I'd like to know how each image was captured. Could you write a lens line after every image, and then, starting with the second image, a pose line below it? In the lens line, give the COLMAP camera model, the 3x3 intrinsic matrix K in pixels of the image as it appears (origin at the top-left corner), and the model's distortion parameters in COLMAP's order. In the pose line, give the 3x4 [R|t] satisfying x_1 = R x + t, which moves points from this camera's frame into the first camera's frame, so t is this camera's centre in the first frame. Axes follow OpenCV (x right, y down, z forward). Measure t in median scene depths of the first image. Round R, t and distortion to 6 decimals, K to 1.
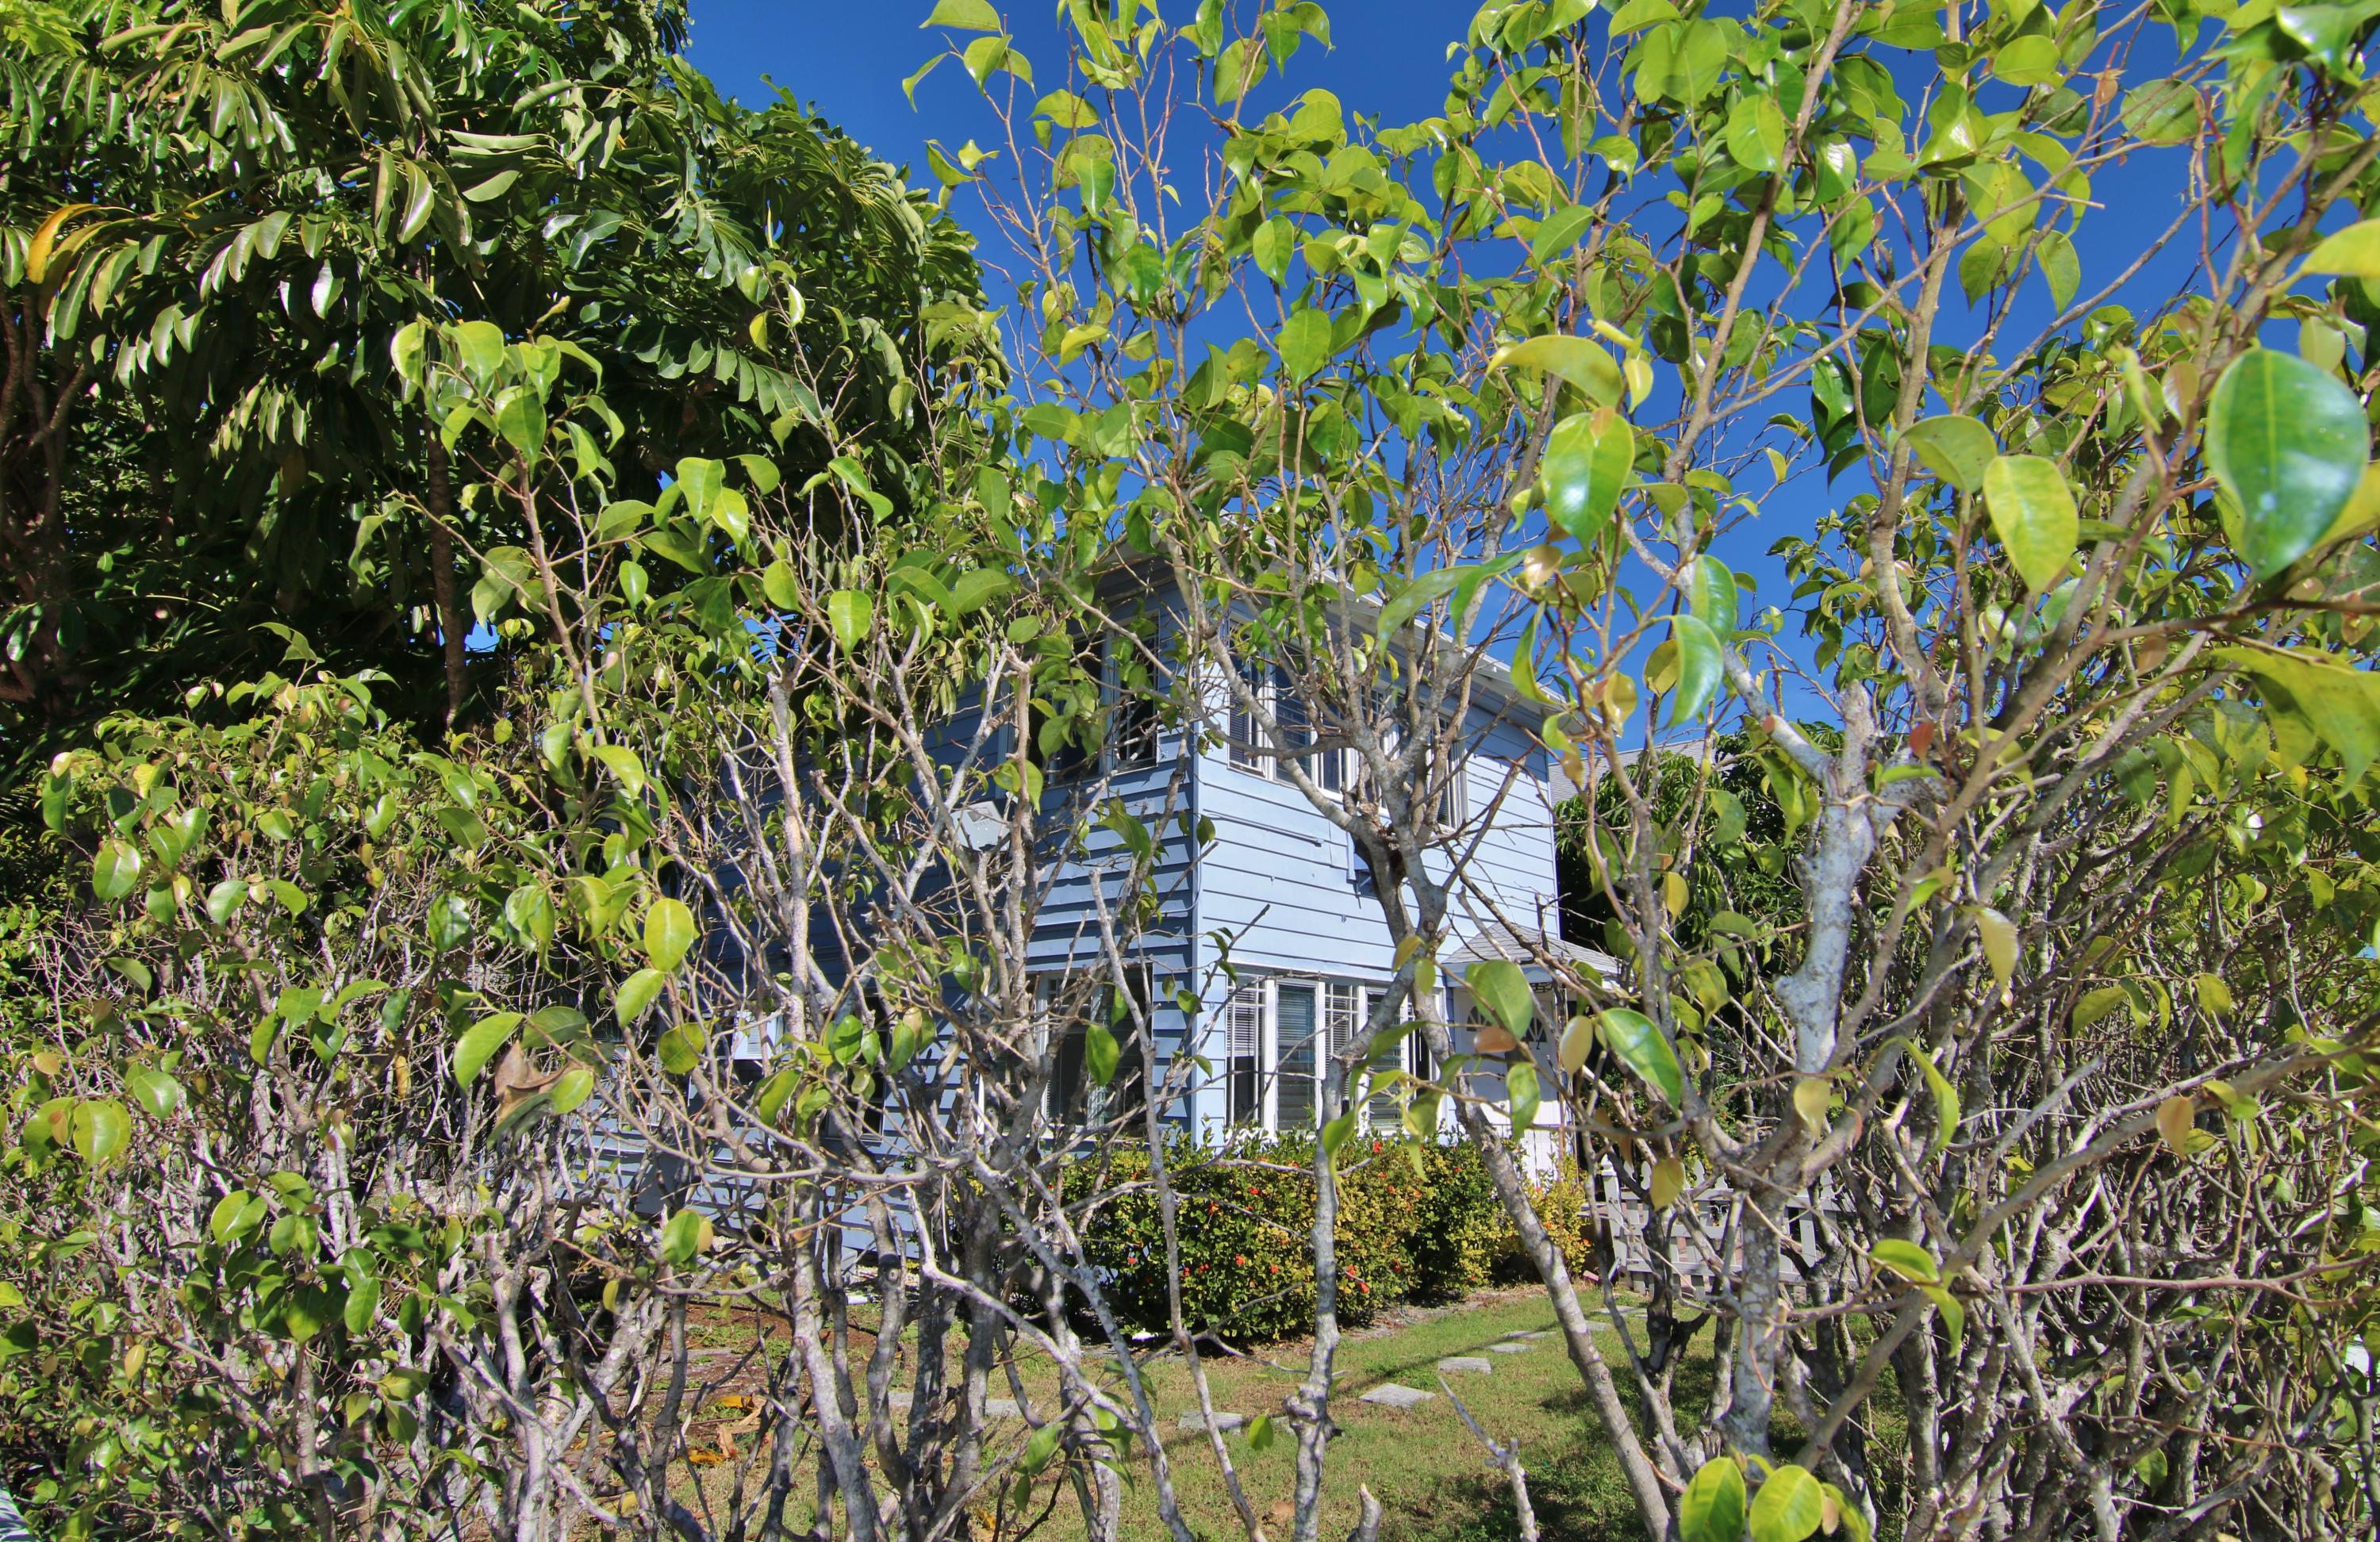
lens RADIAL K [[1209.0, 0, 1190.0], [0, 1209.0, 771.0], [0, 0, 1]] dist [-0.000169, -0.000009]
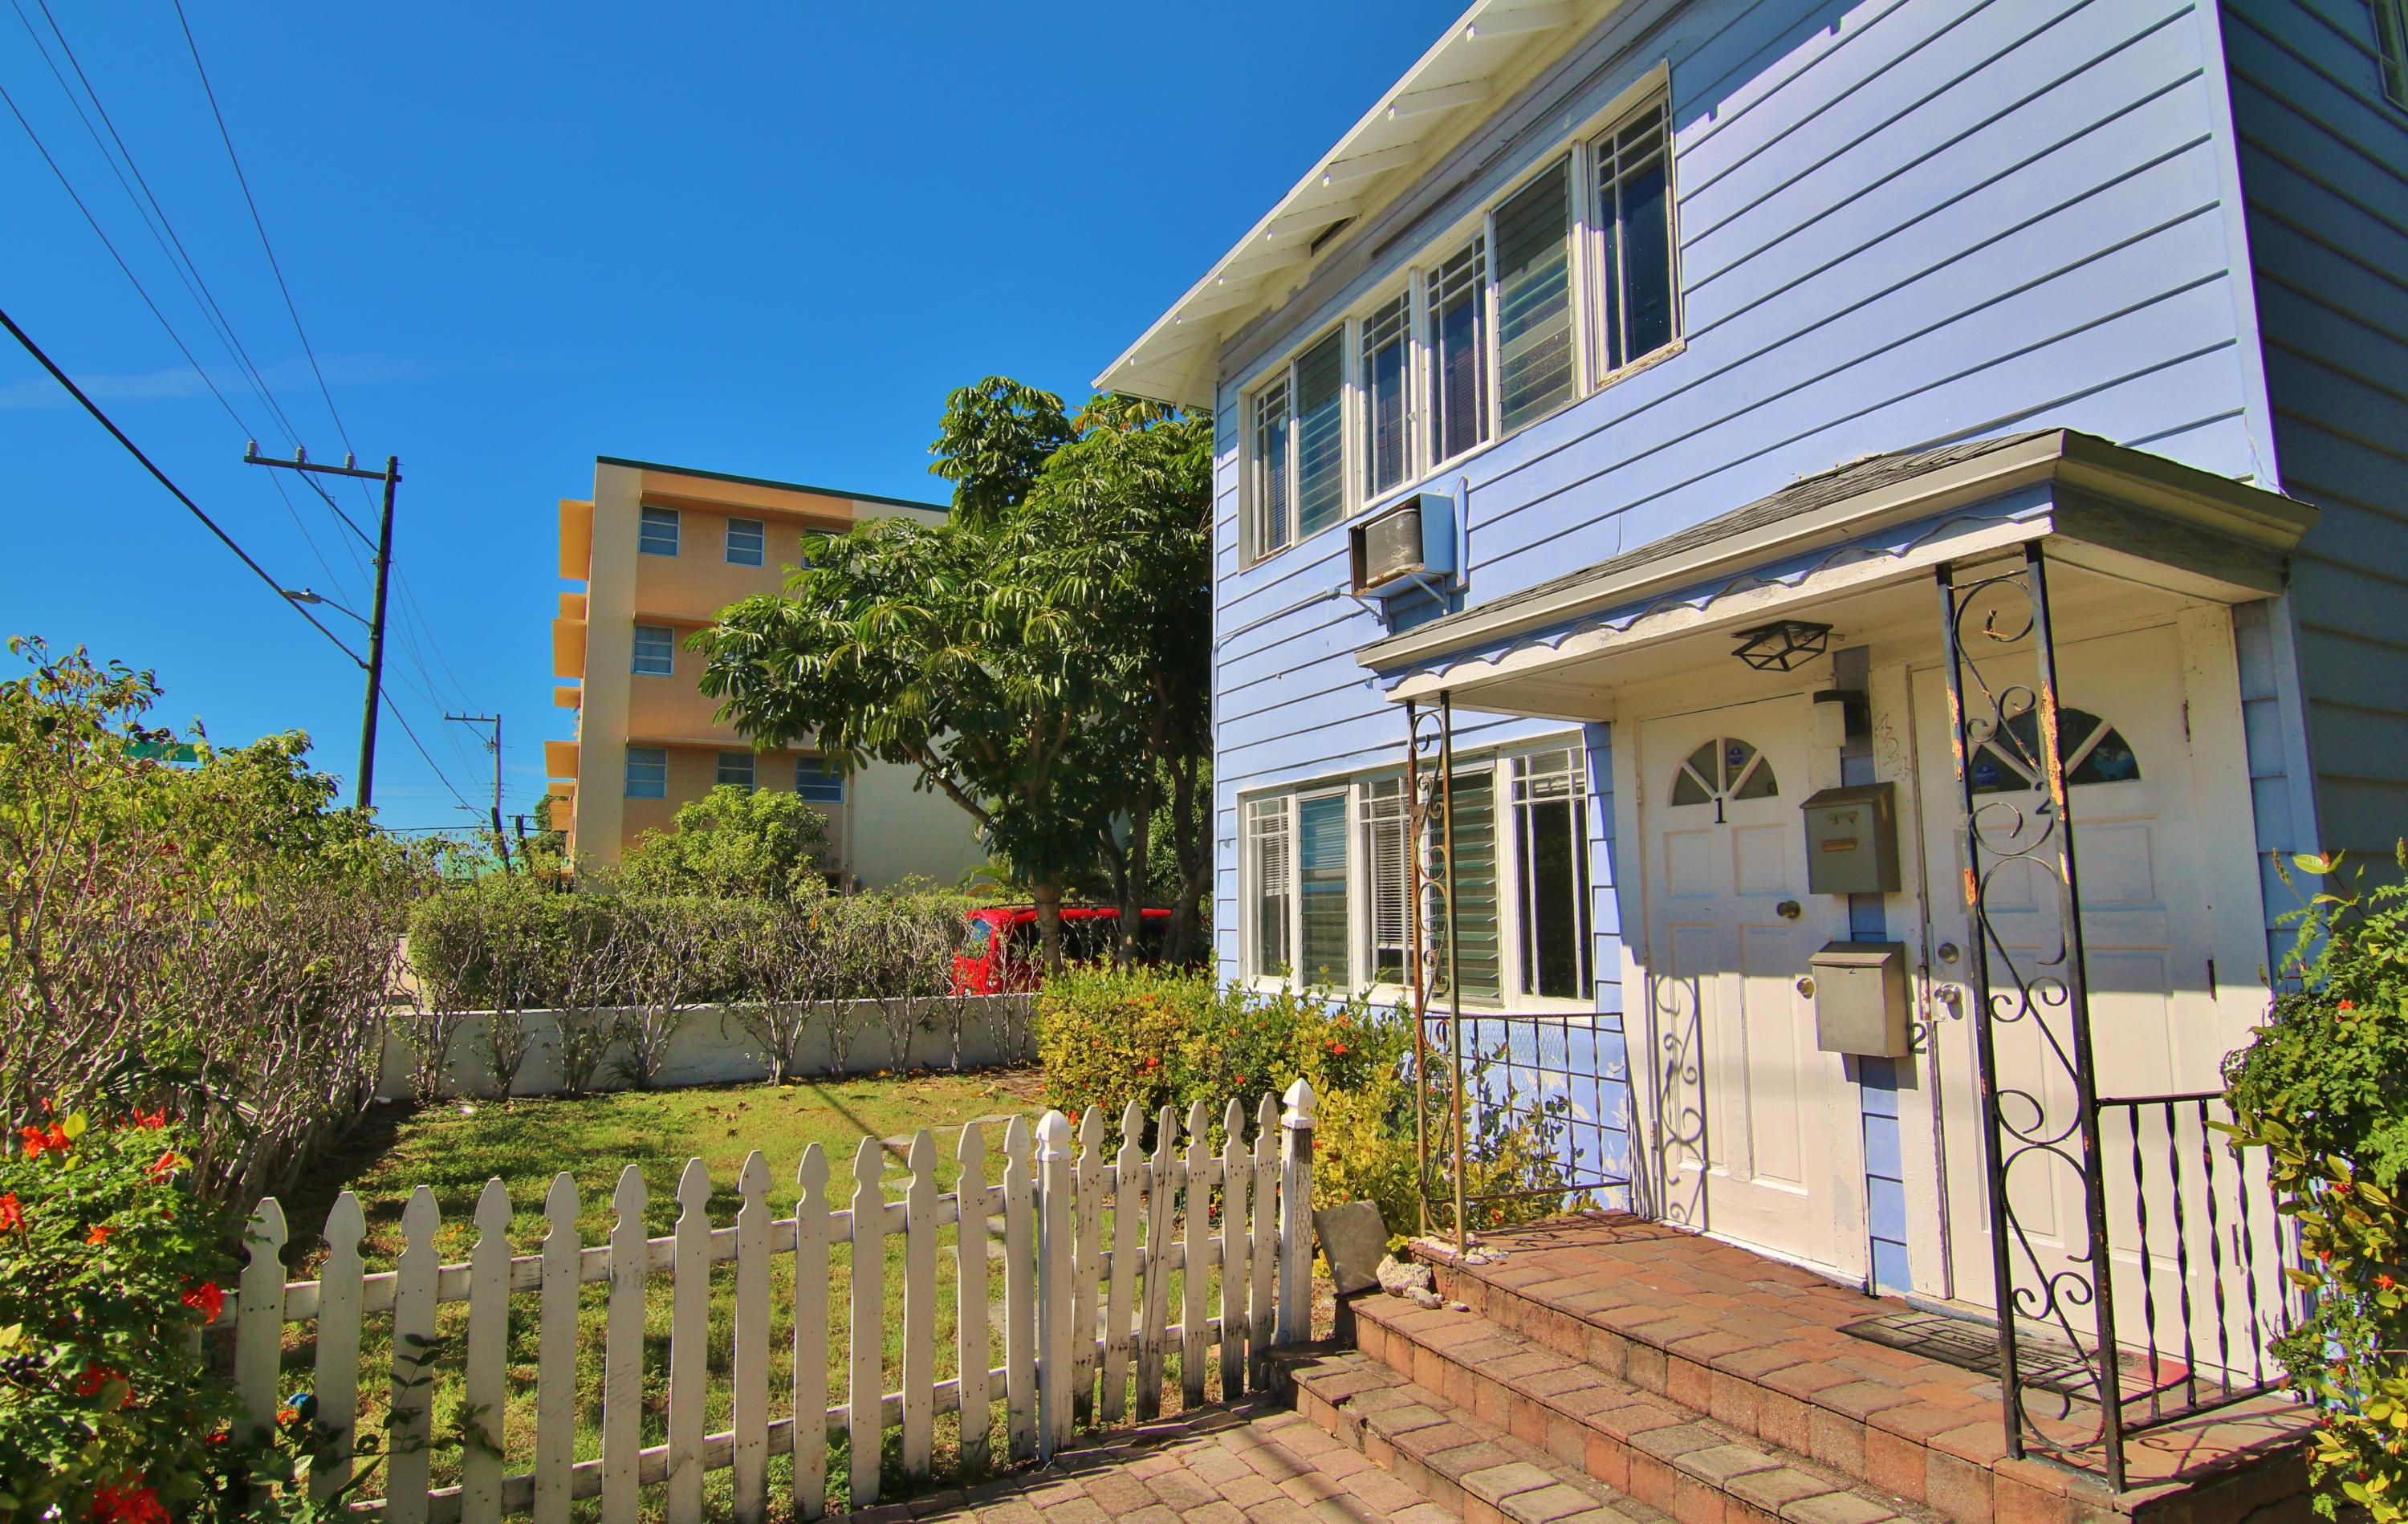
lens RADIAL K [[1252.9, 0, 1217.6], [0, 1252.9, 760.1], [0, 0, 1]] dist [0.000063, -0.019915]
pose [[-0.361439, -0.112808, -0.925546, 0.827530], [0.244643, 0.946402, -0.210887, 0.300543], [0.899729, -0.302652, -0.314469, 1.181625]]
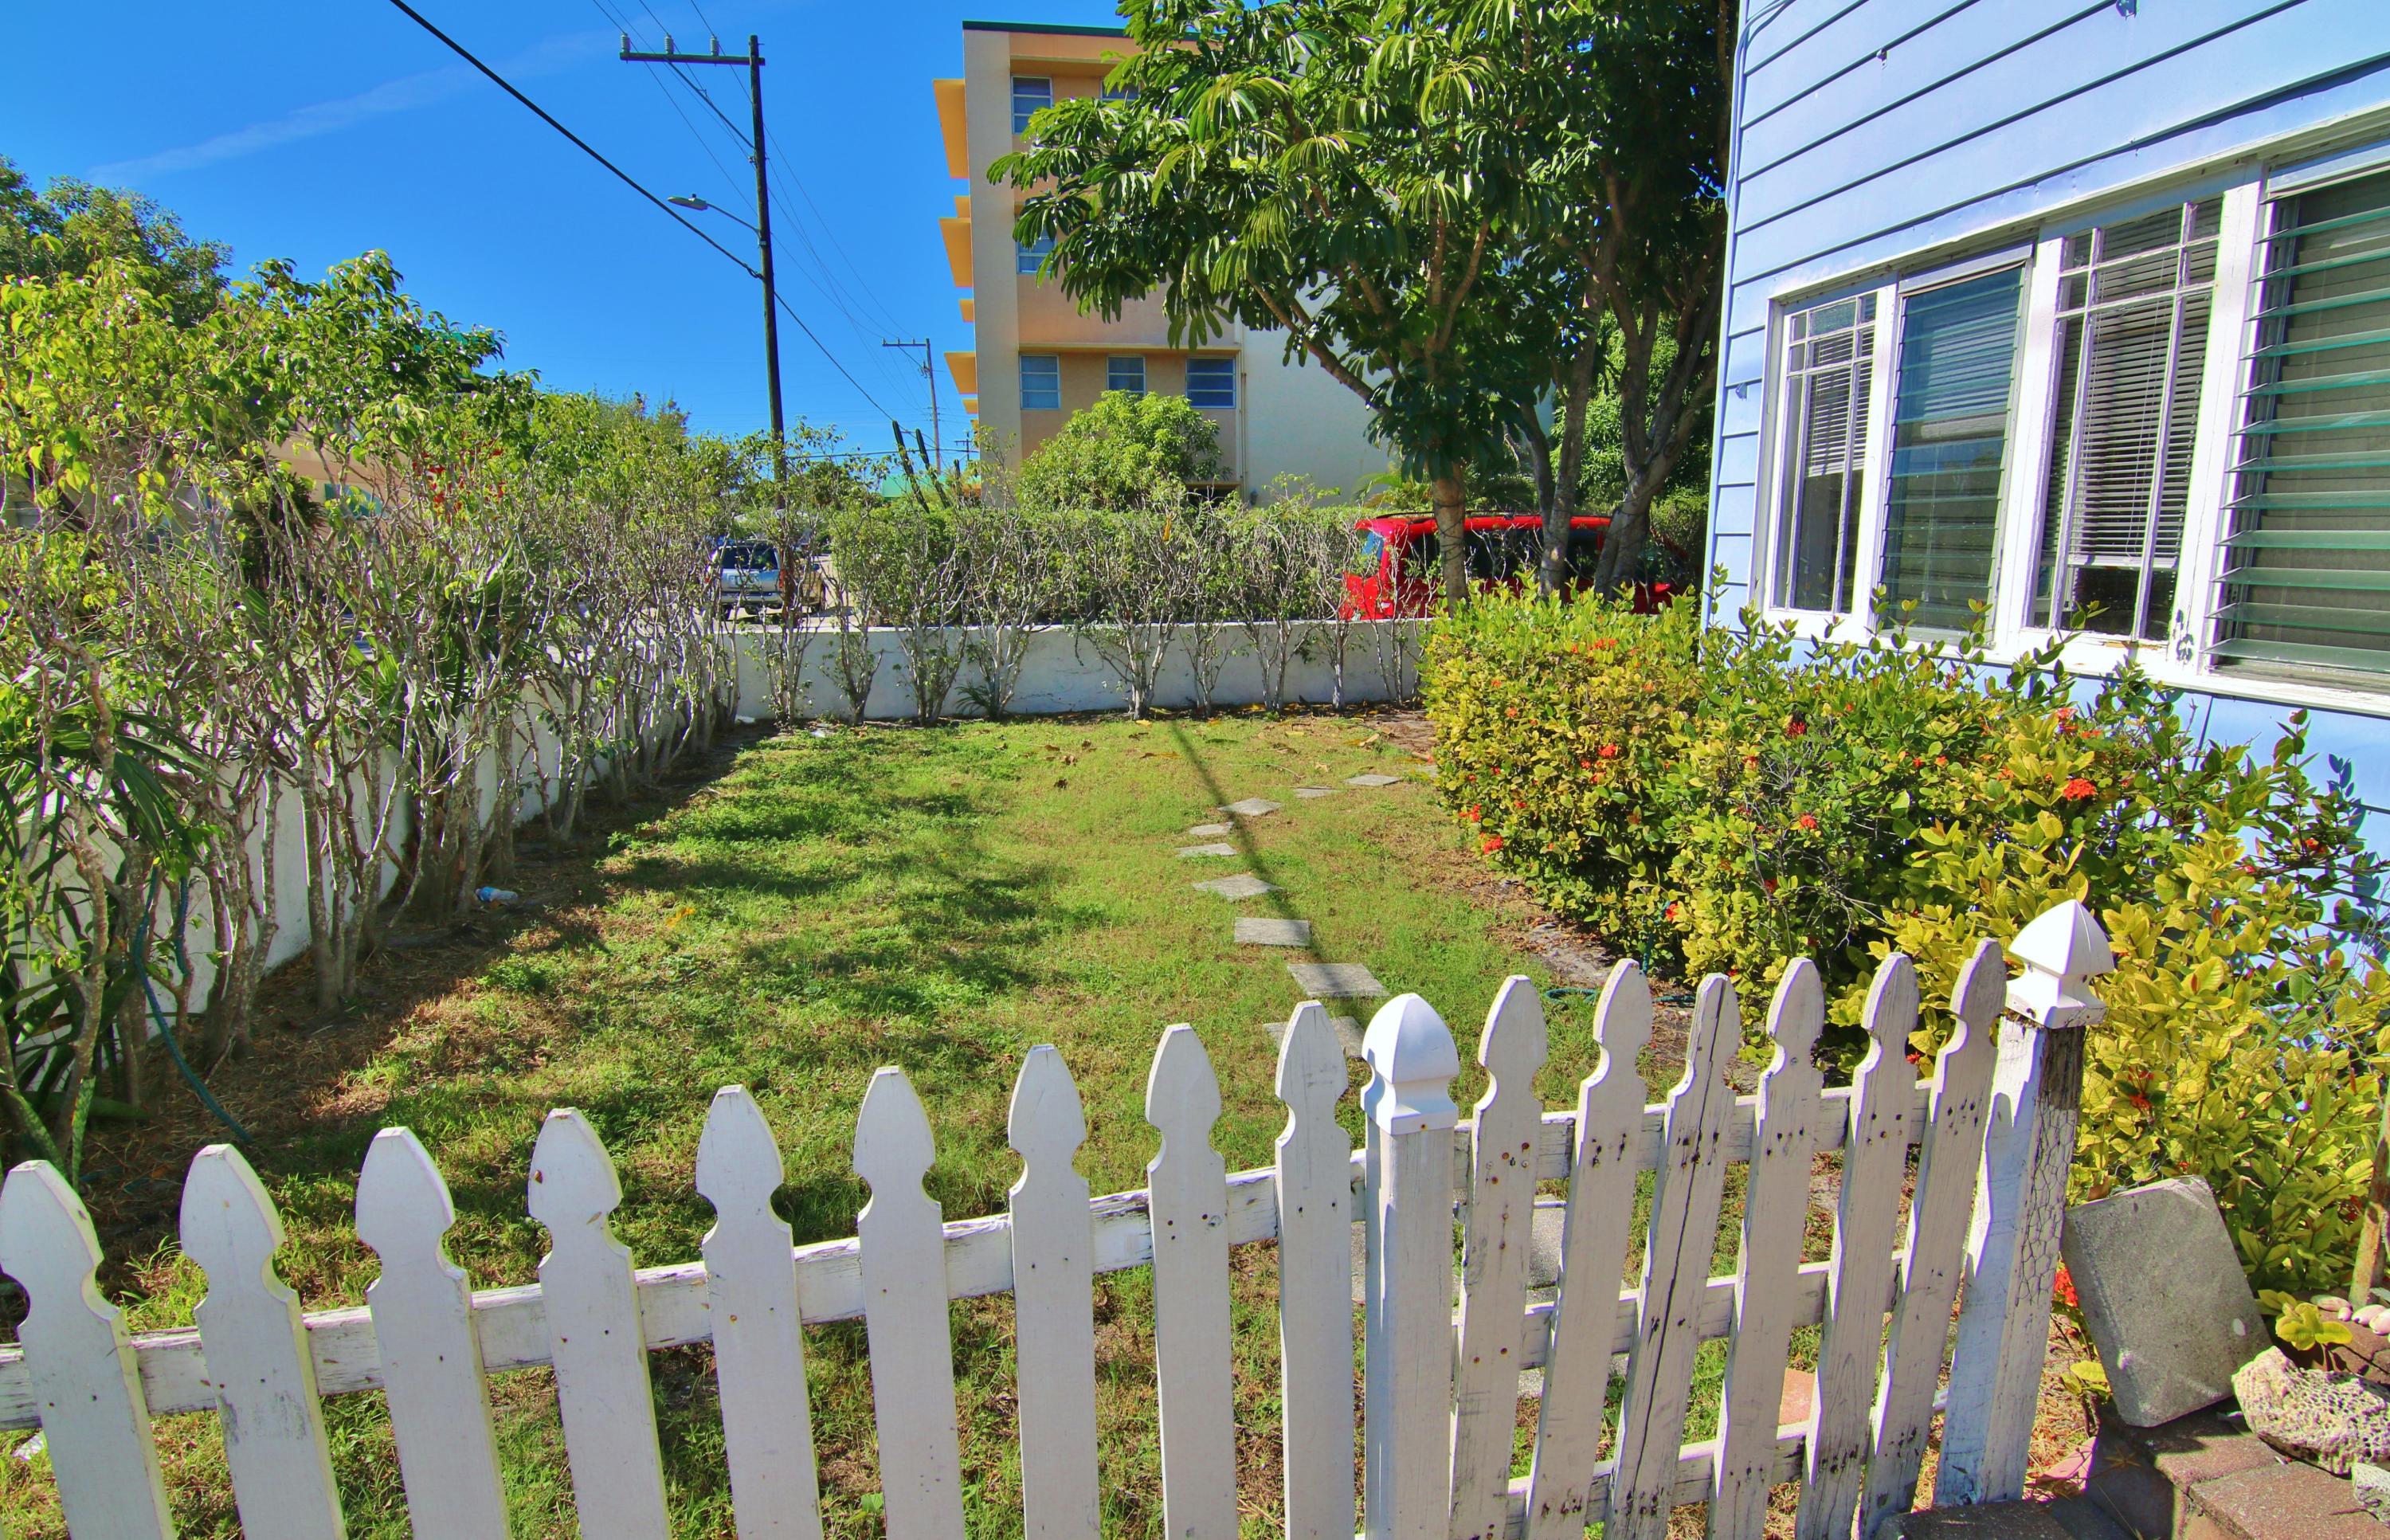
lens RADIAL K [[1228.2, 0, 1207.4], [0, 1228.2, 772.9], [0, 0, 1]] dist [0.000861, -0.019755]
pose [[-0.644787, 0.149955, -0.749509, 0.570844], [0.204313, 0.978700, 0.020044, 0.274815], [0.736550, -0.140210, -0.661691, 1.050142]]
